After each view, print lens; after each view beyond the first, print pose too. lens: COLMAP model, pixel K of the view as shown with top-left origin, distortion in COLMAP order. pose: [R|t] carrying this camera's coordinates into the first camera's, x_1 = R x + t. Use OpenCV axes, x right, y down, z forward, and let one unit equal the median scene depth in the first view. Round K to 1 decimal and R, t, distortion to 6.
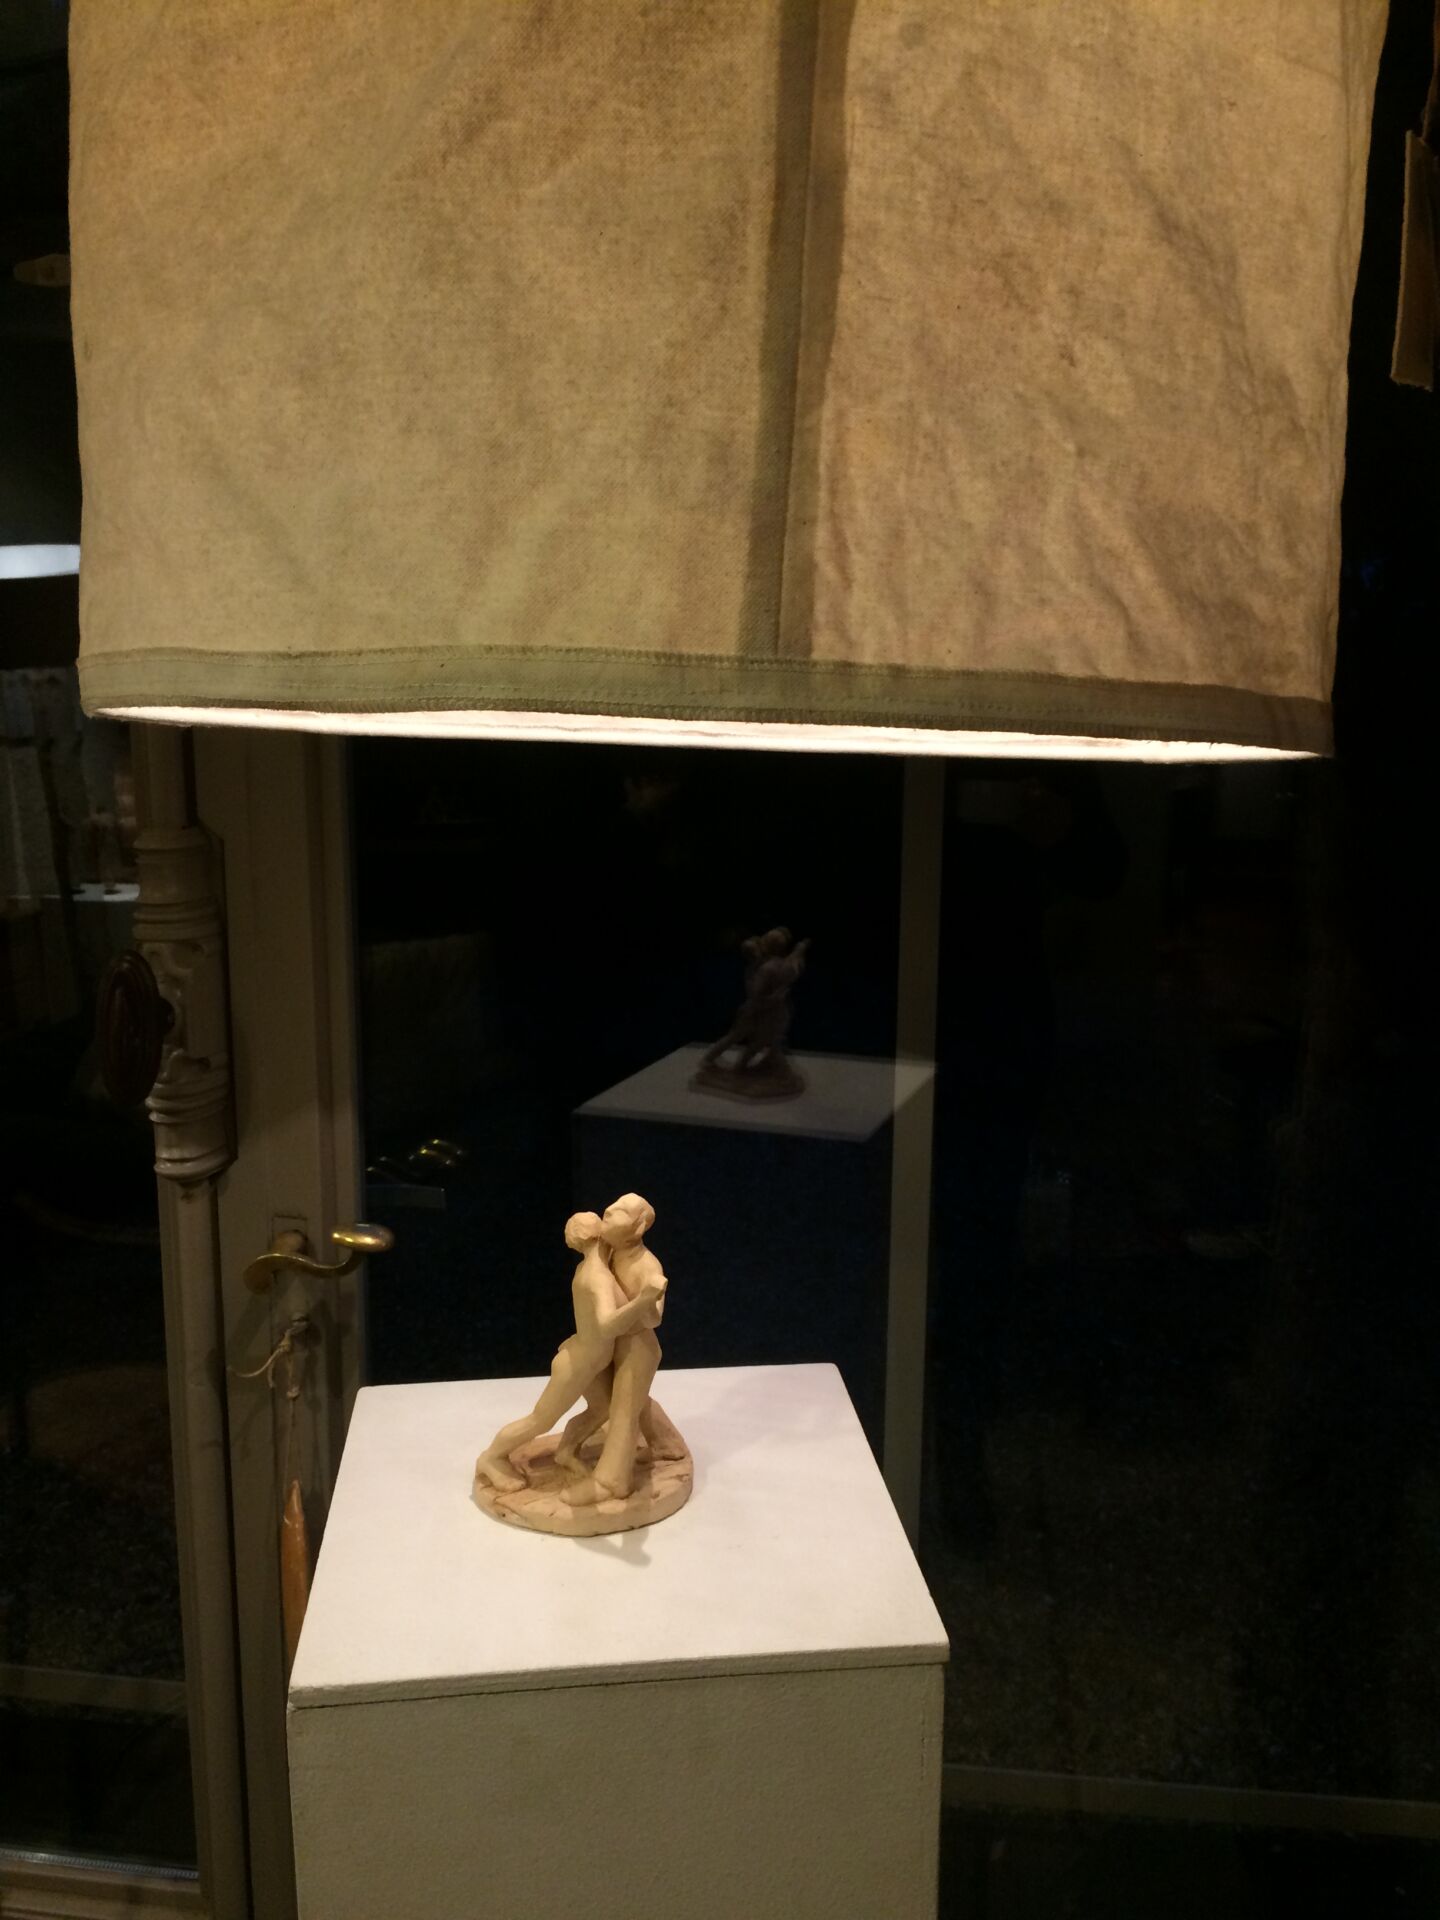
lens RADIAL K [[1654.8, 0, 719.3], [0, 1654.8, 960.3], [0, 0, 1]] dist [0.063872, -0.081856]
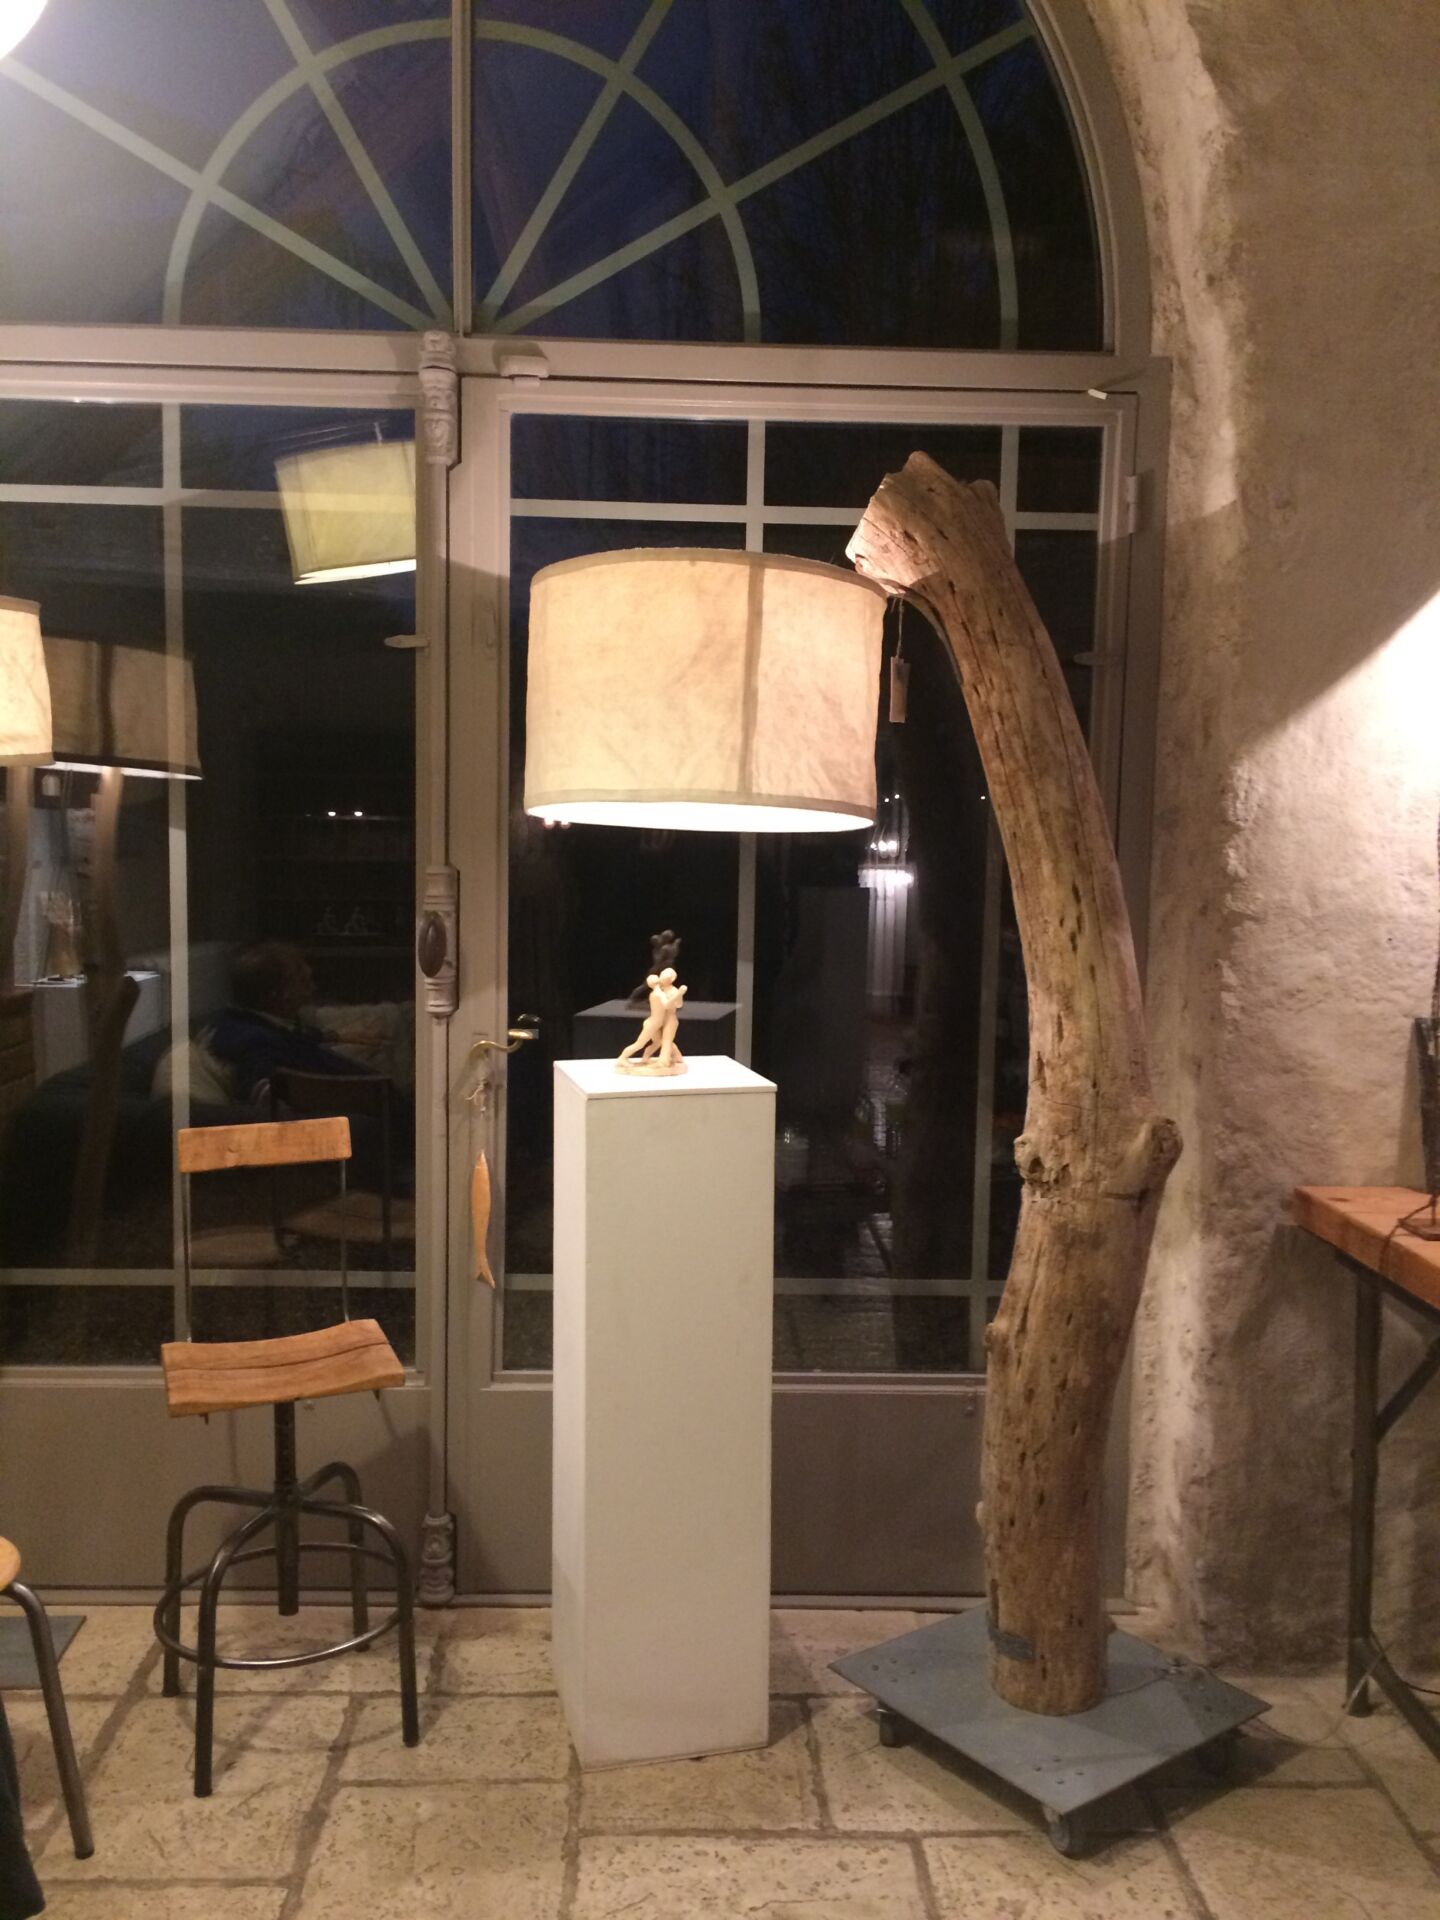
lens RADIAL K [[1654.8, 0, 723.2], [0, 1654.8, 939.8], [0, 0, 1]] dist [0.063872, -0.081856]
pose [[0.986511, 0.000469, 0.163696, -0.459619], [0.017777, 0.993775, -0.109977, 0.431722], [-0.162728, 0.111404, 0.980362, -2.038663]]
